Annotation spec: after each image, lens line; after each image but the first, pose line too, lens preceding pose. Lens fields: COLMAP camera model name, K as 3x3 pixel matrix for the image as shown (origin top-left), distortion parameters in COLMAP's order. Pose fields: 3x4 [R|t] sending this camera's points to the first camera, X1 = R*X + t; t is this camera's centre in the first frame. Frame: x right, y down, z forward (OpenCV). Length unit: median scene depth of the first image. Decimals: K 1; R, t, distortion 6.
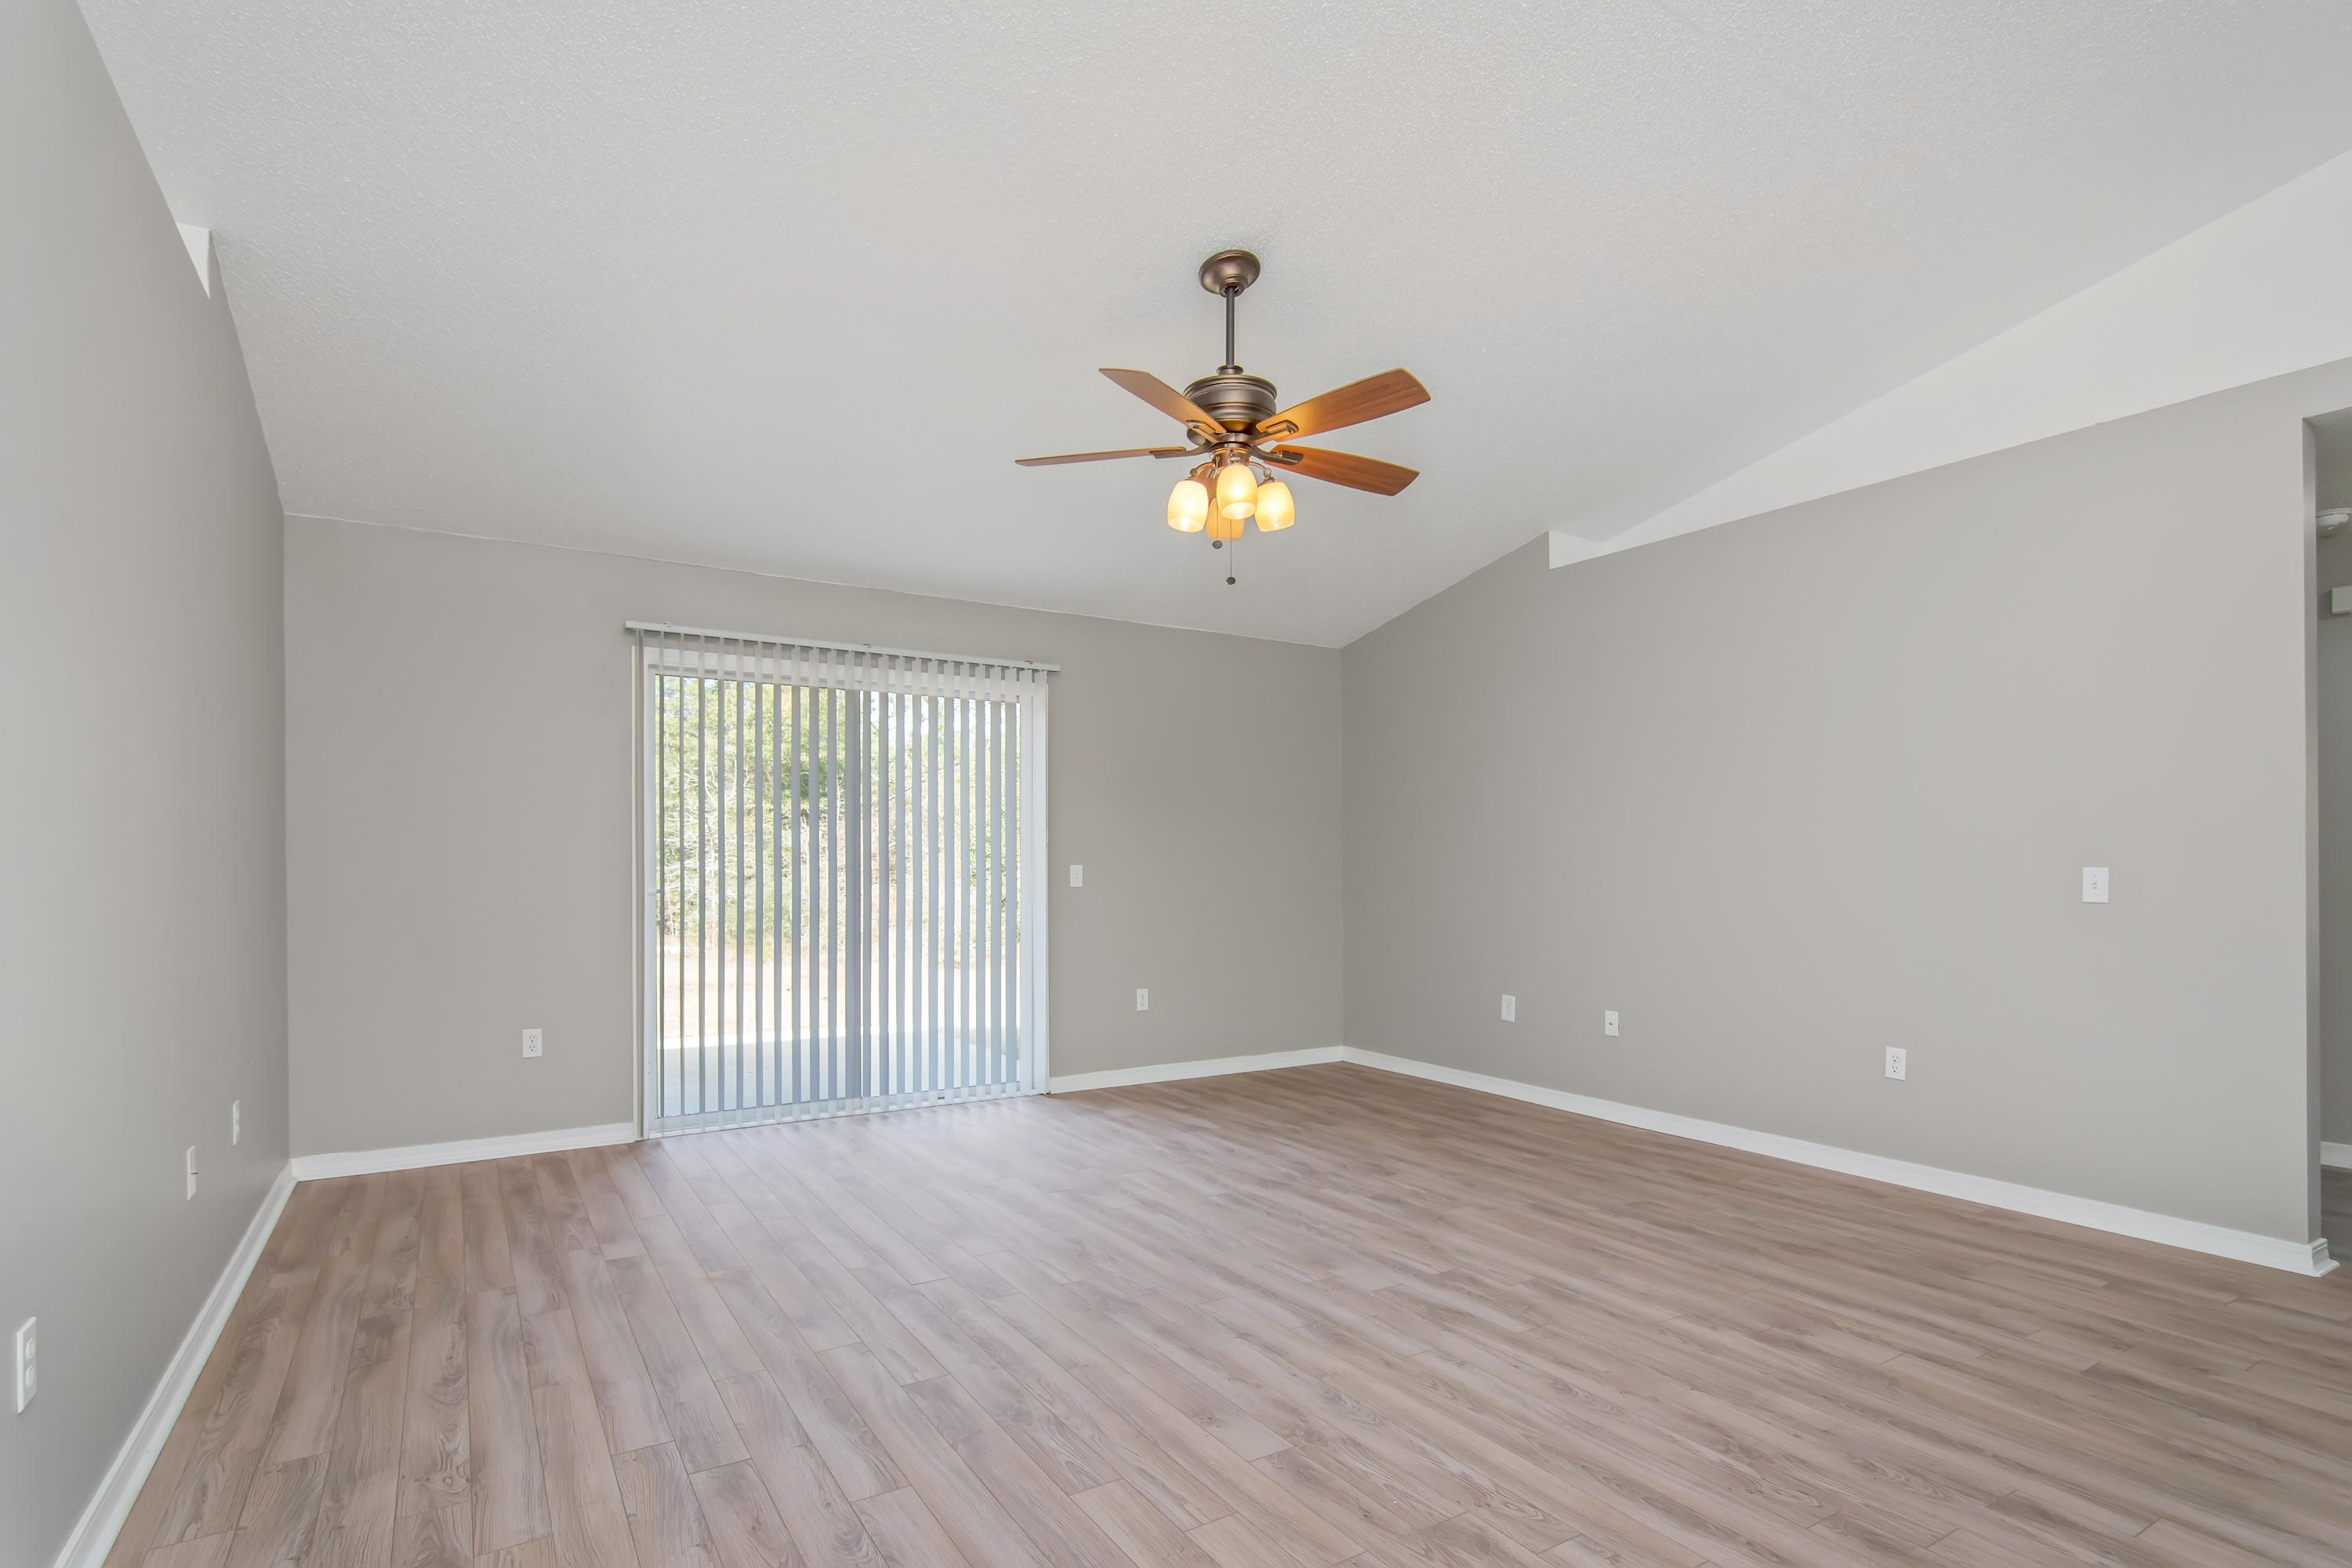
lens RADIAL K [[1133.6, 0, 1161.1], [0, 1133.6, 851.3], [0, 0, 1]] dist [0.001571, 0.002385]
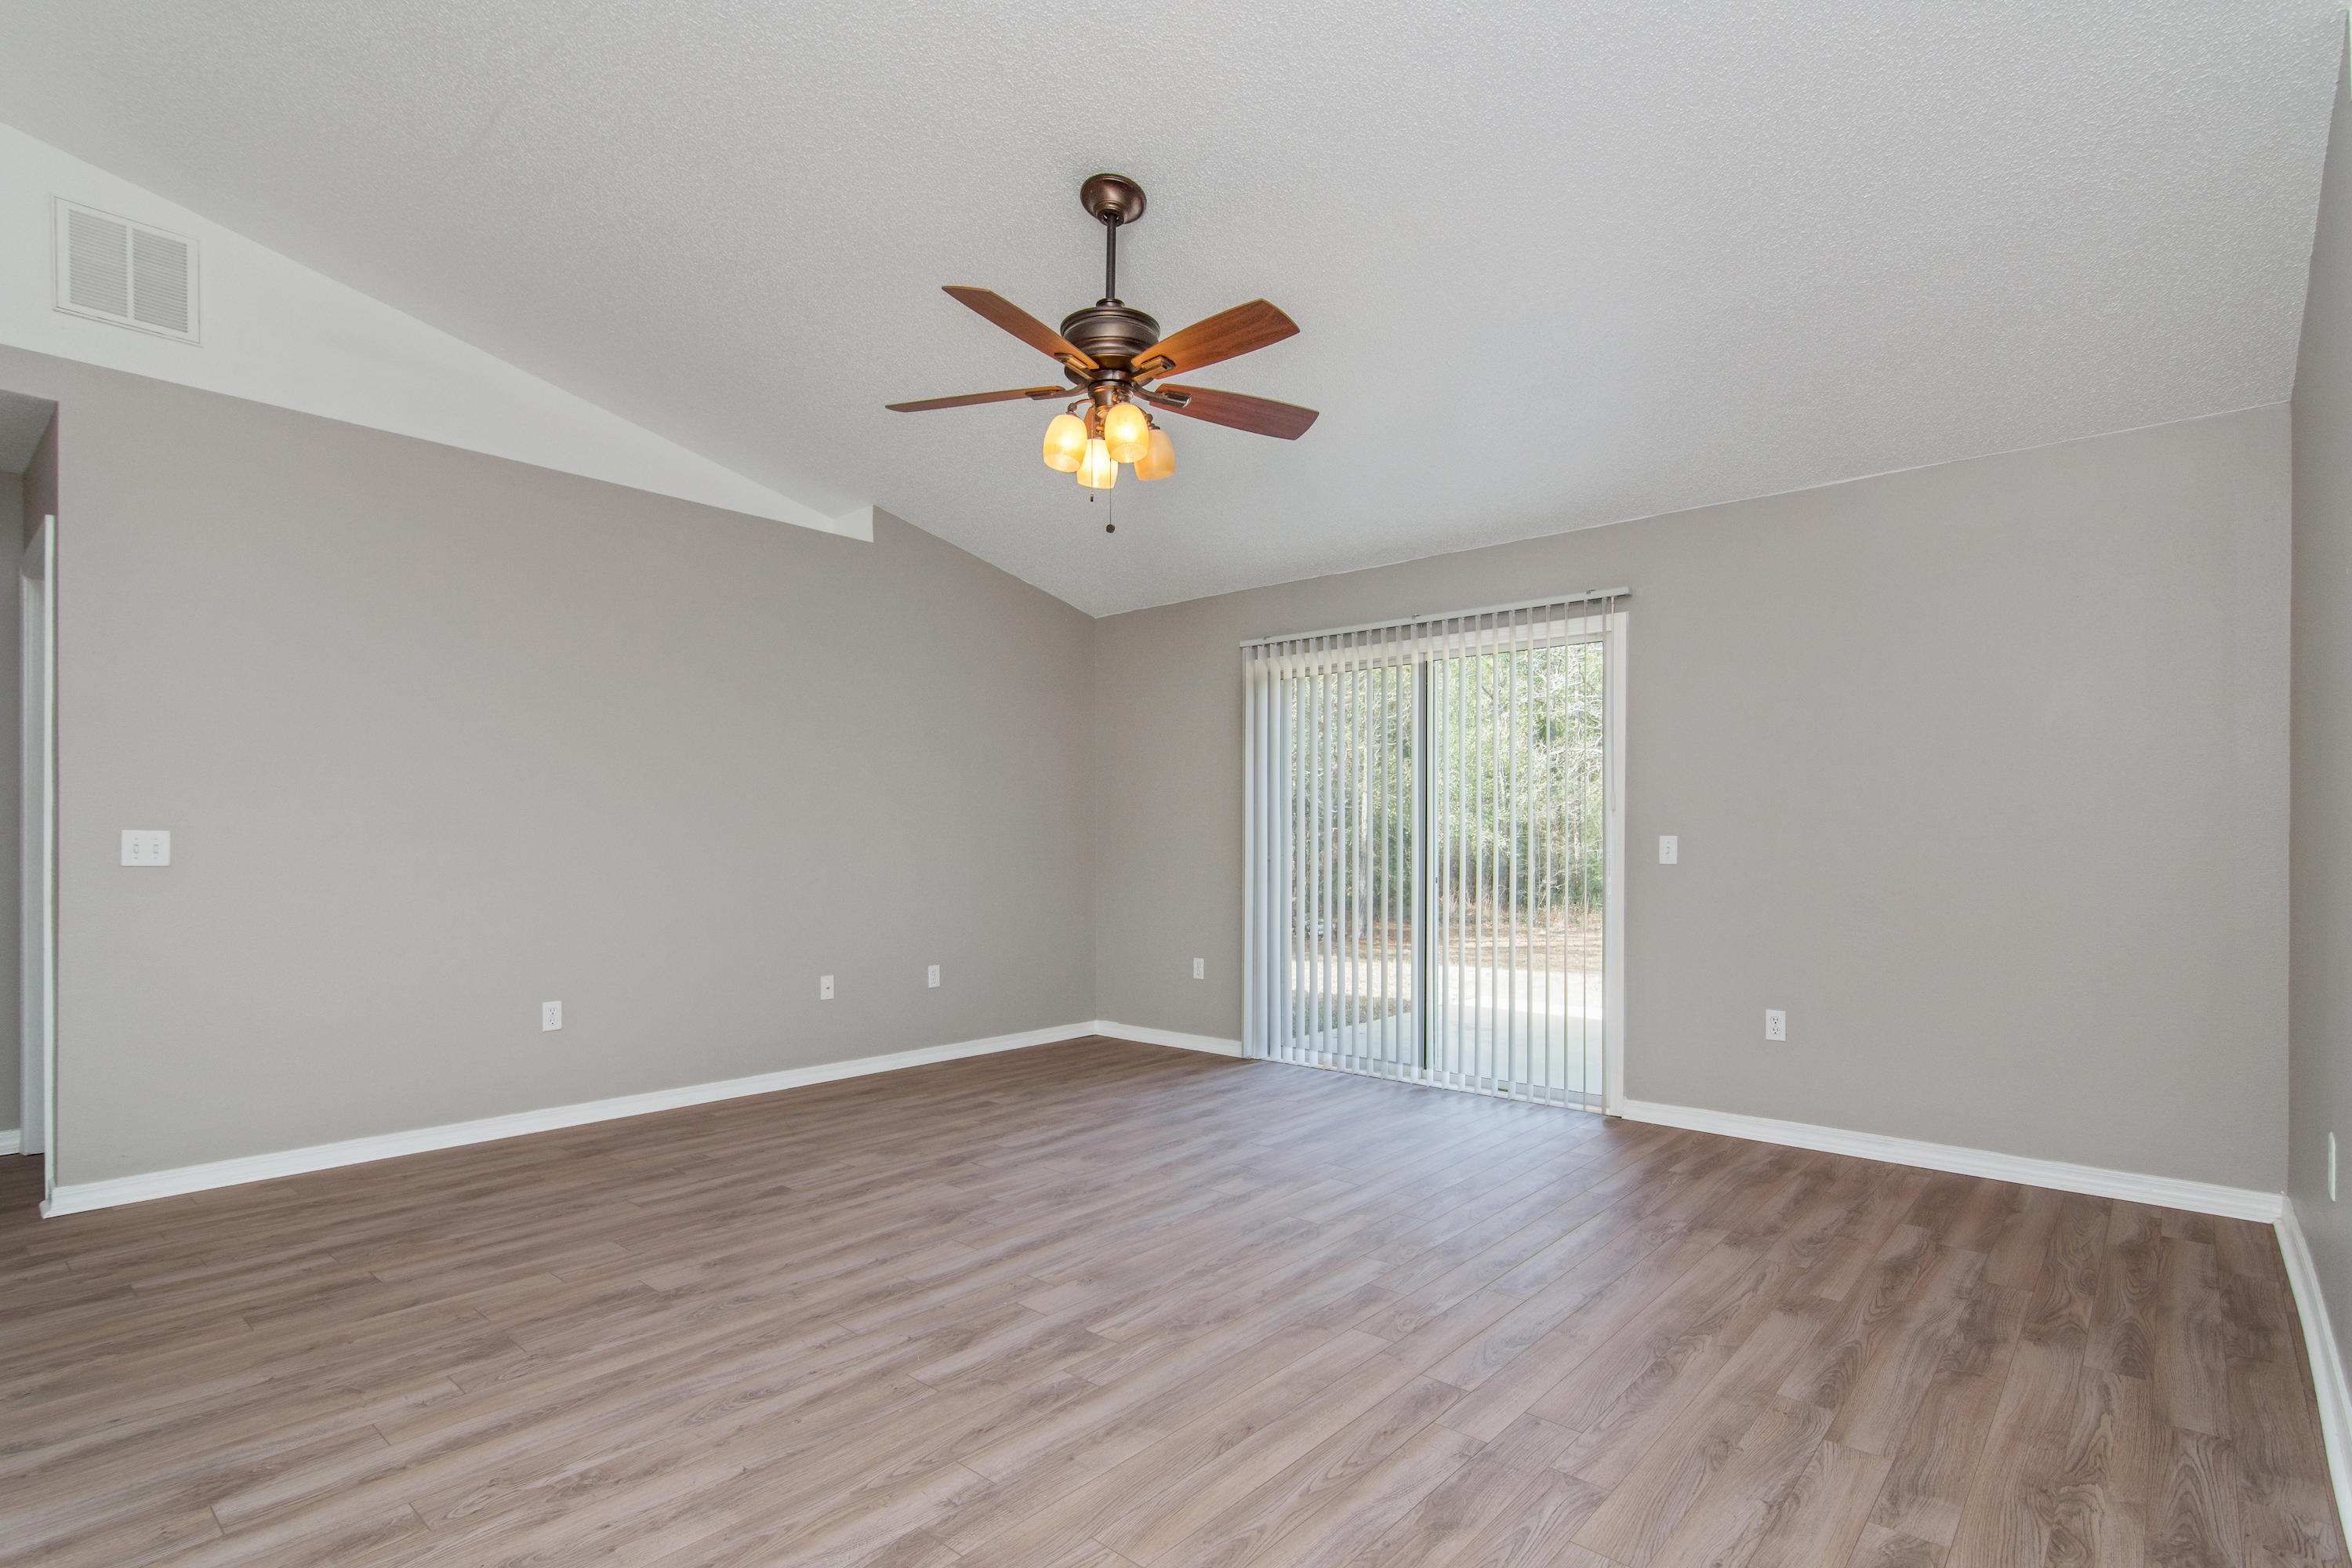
lens RADIAL K [[1133.6, 0, 1182.4], [0, 1133.6, 851.7], [0, 0, 1]] dist [0.001571, 0.002385]
pose [[0.304834, 0.010336, -0.952349, 1.053850], [0.009309, 0.999861, 0.013831, 0.017368], [0.952360, -0.013081, 0.304695, 0.833643]]
